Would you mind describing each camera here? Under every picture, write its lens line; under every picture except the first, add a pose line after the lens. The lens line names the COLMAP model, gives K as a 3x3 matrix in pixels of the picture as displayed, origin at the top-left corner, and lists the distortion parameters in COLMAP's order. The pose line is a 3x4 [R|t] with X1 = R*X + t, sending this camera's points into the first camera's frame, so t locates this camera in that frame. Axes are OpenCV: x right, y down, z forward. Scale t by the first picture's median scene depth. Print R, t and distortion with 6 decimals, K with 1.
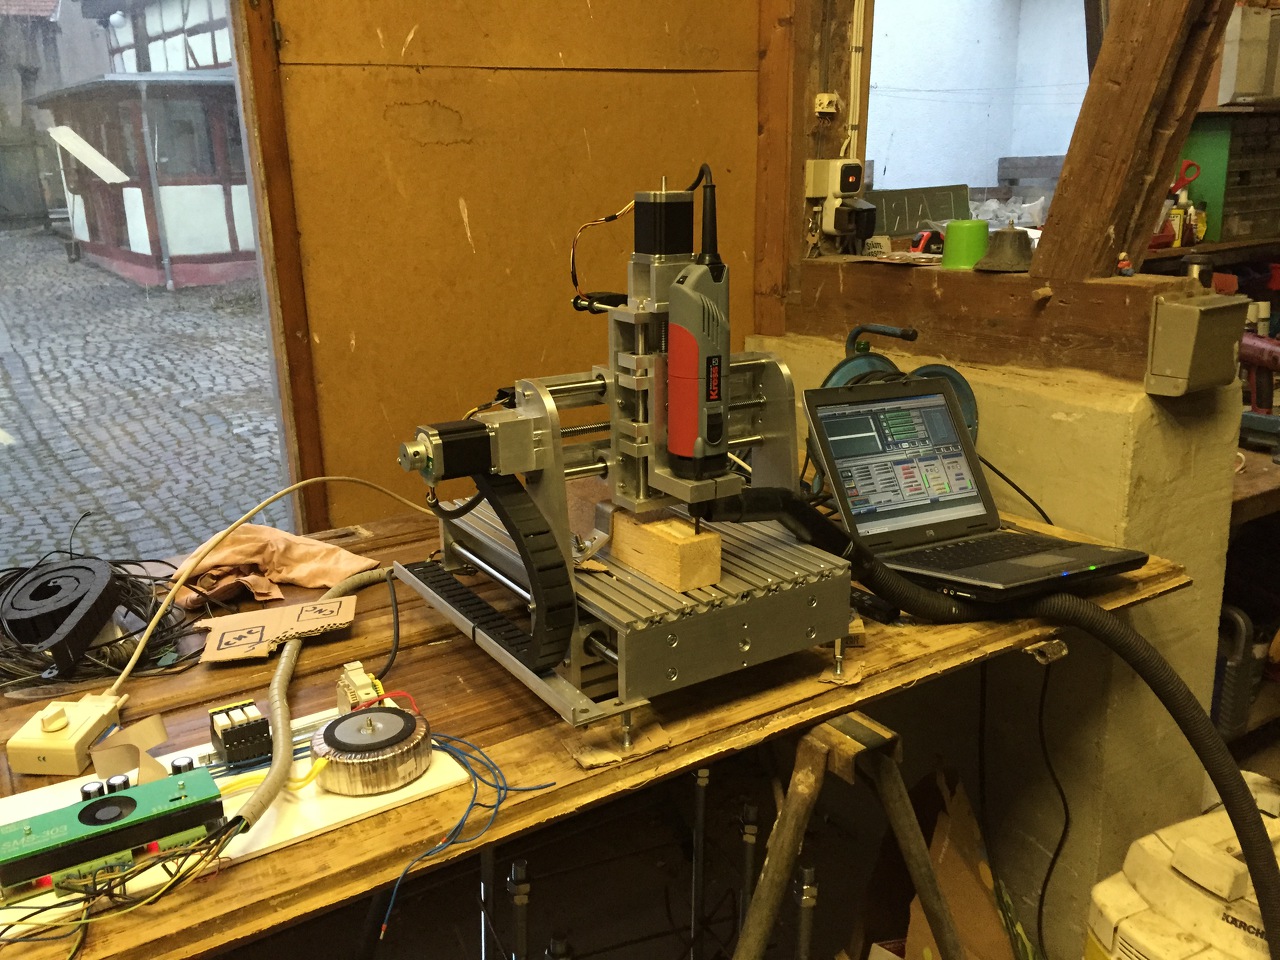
lens RADIAL K [[1100.9, 0, 640.0], [0, 1100.9, 480.0], [0, 0, 1]] dist [0.083426, -0.109785]
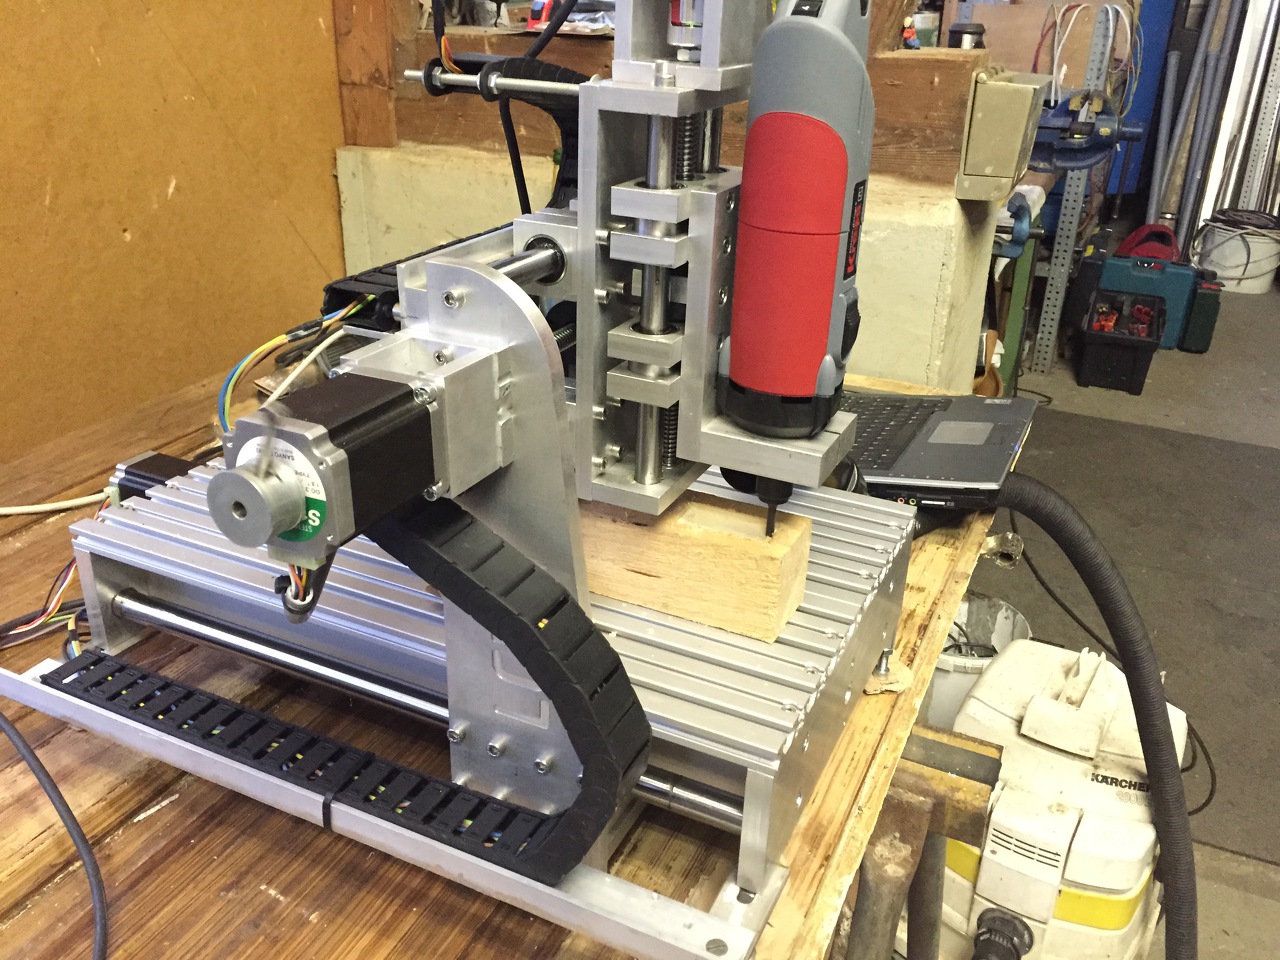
lens RADIAL K [[1098.8, 0, 642.3], [0, 1098.8, 472.3], [0, 0, 1]] dist [0.102420, -0.145542]
pose [[0.847070, -0.186951, 0.497515, -0.181776], [0.107293, 0.976970, 0.184439, -0.056416], [-0.520538, -0.102853, 0.847621, 0.403819]]
